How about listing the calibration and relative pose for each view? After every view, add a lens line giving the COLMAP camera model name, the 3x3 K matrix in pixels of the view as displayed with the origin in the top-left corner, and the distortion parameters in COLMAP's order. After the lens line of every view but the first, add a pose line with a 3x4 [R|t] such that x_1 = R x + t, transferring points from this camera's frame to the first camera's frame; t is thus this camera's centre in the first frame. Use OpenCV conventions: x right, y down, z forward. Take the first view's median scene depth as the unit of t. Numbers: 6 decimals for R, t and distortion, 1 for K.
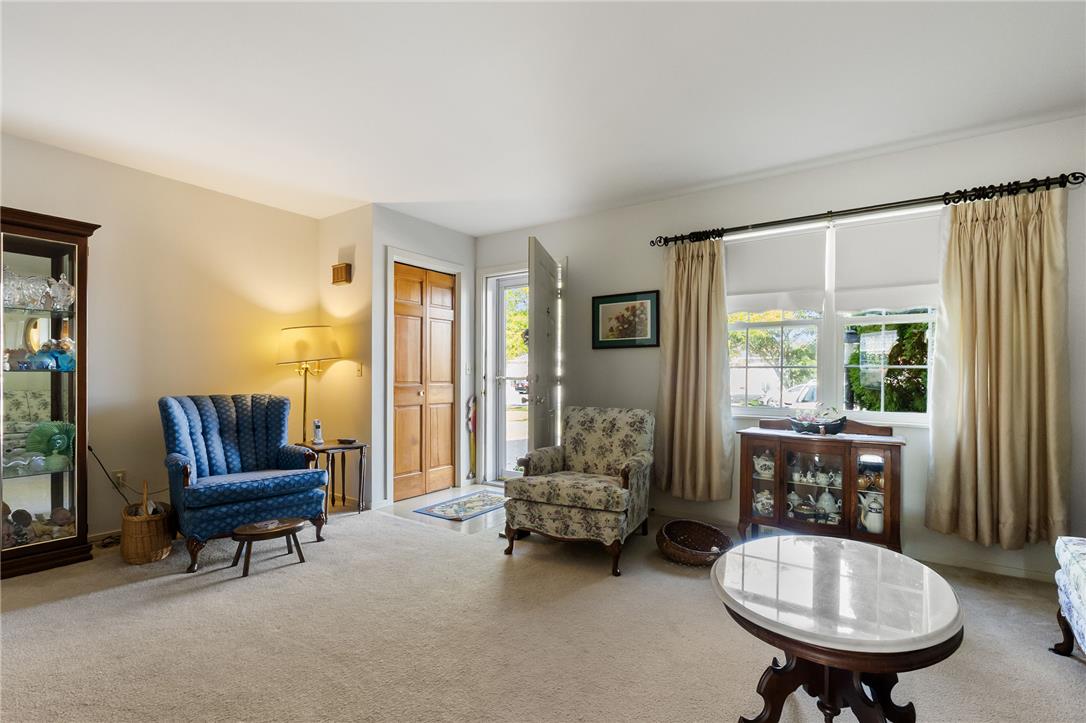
lens RADIAL K [[488.0, 0, 547.0], [0, 488.0, 366.2], [0, 0, 1]] dist [-0.001056, 0.000408]
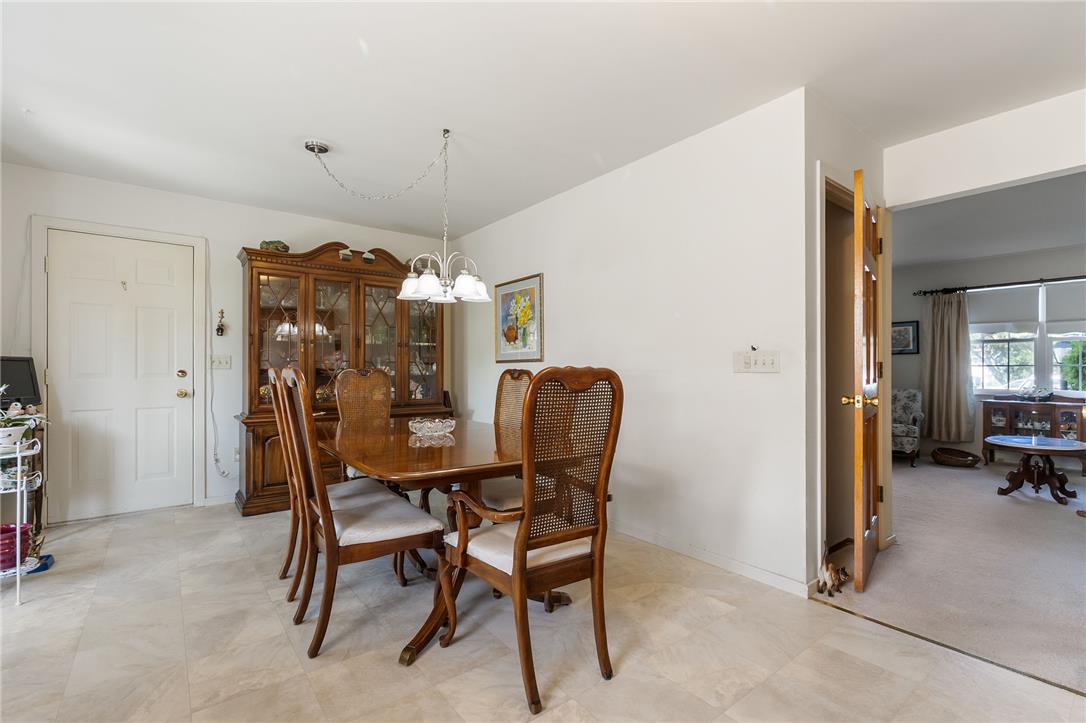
lens RADIAL K [[485.4, 0, 550.4], [0, 485.4, 362.3], [0, 0, 1]] dist [0.002758, 0.000210]
pose [[0.958820, -0.011111, -0.283799, -0.624383], [0.010688, 0.999938, -0.003041, -0.022843], [0.283815, -0.000118, 0.958879, -1.187591]]
